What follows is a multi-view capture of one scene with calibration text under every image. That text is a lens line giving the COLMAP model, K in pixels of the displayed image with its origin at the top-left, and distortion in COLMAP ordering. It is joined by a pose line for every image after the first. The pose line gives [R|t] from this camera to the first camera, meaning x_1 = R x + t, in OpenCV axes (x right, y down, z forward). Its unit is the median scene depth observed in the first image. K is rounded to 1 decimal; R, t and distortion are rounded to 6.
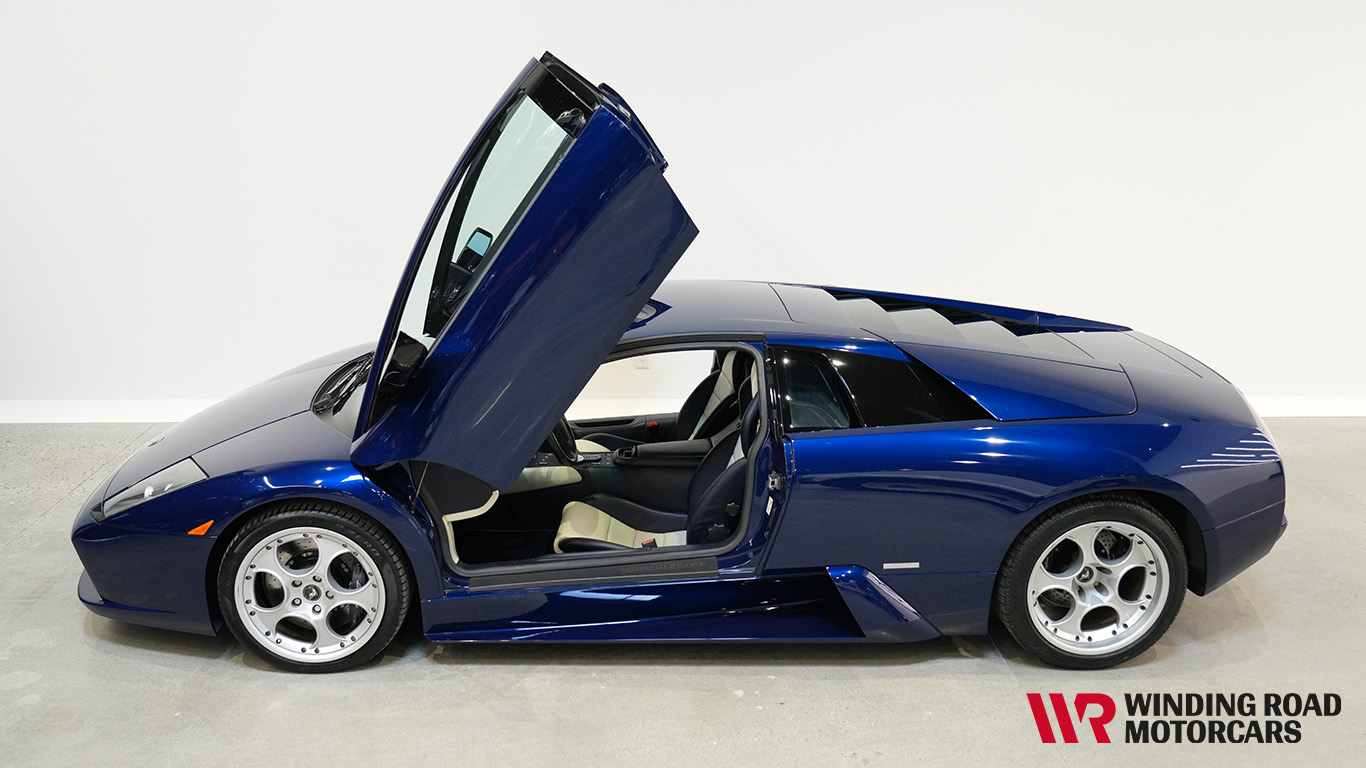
lens RADIAL K [[1206.3, 0, 687.5], [0, 1206.3, 387.8], [0, 0, 1]] dist [-0.003655, -0.025810]
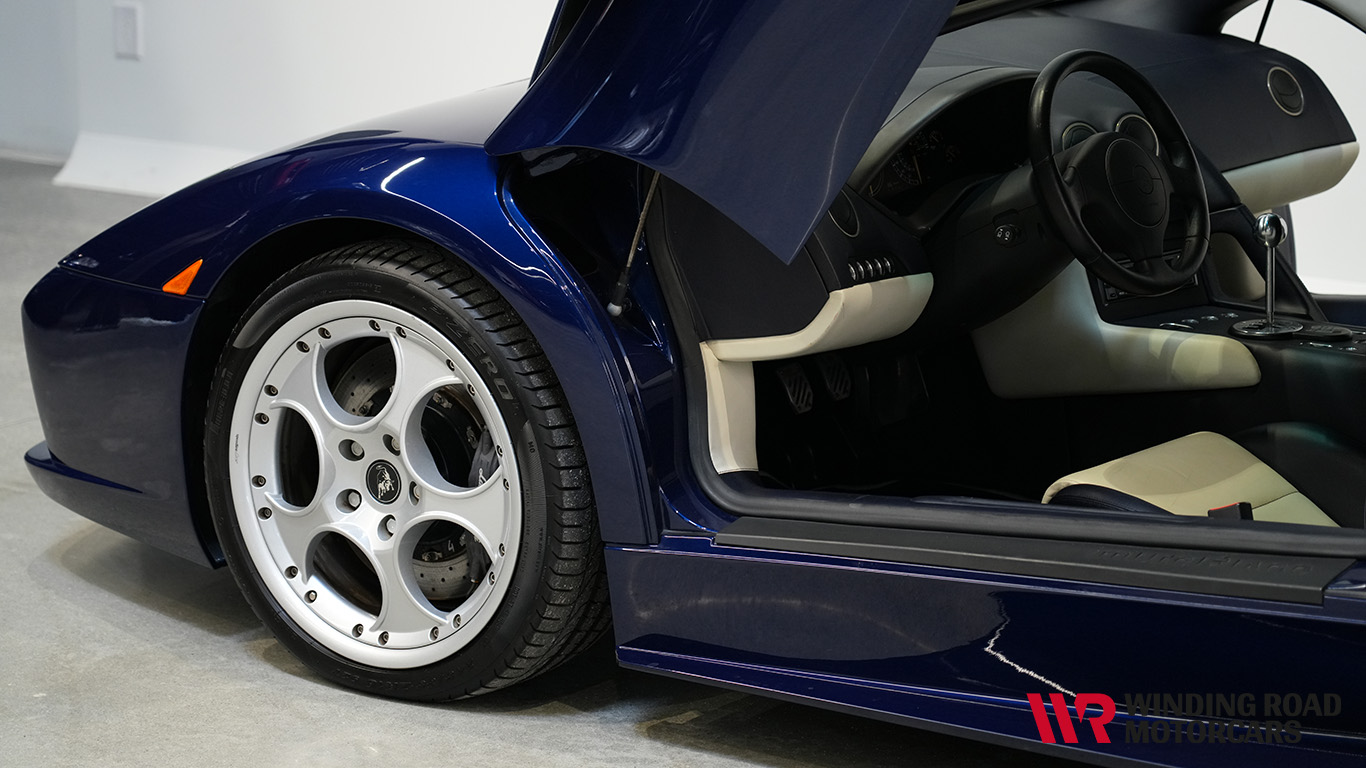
lens RADIAL K [[4255.3, 0, 682.9], [0, 4255.3, 381.4], [0, 0, 1]] dist [-0.085796, 0.000000]
pose [[0.782050, 0.116148, -0.612297, 0.603737], [-0.160460, 0.986883, -0.017742, 0.144636], [0.602205, 0.112125, 0.790429, -0.042890]]
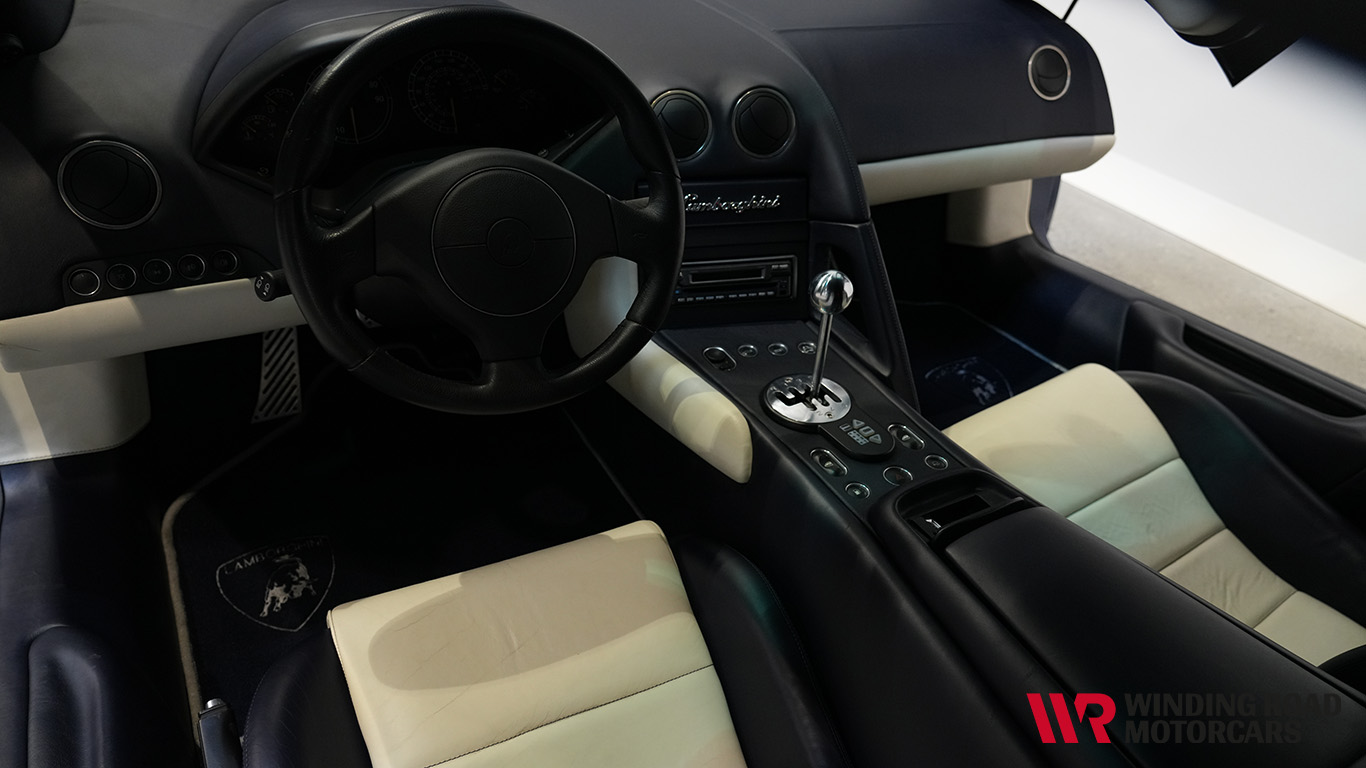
lens RADIAL K [[920.6, 0, 687.5], [0, 920.6, 381.7], [0, 0, 1]] dist [-0.000429, -0.006442]
pose [[0.454839, 0.522463, -0.721217, 0.051302], [-0.324011, 0.851415, 0.412443, -0.027724], [0.829541, 0.046087, 0.556540, 1.025117]]
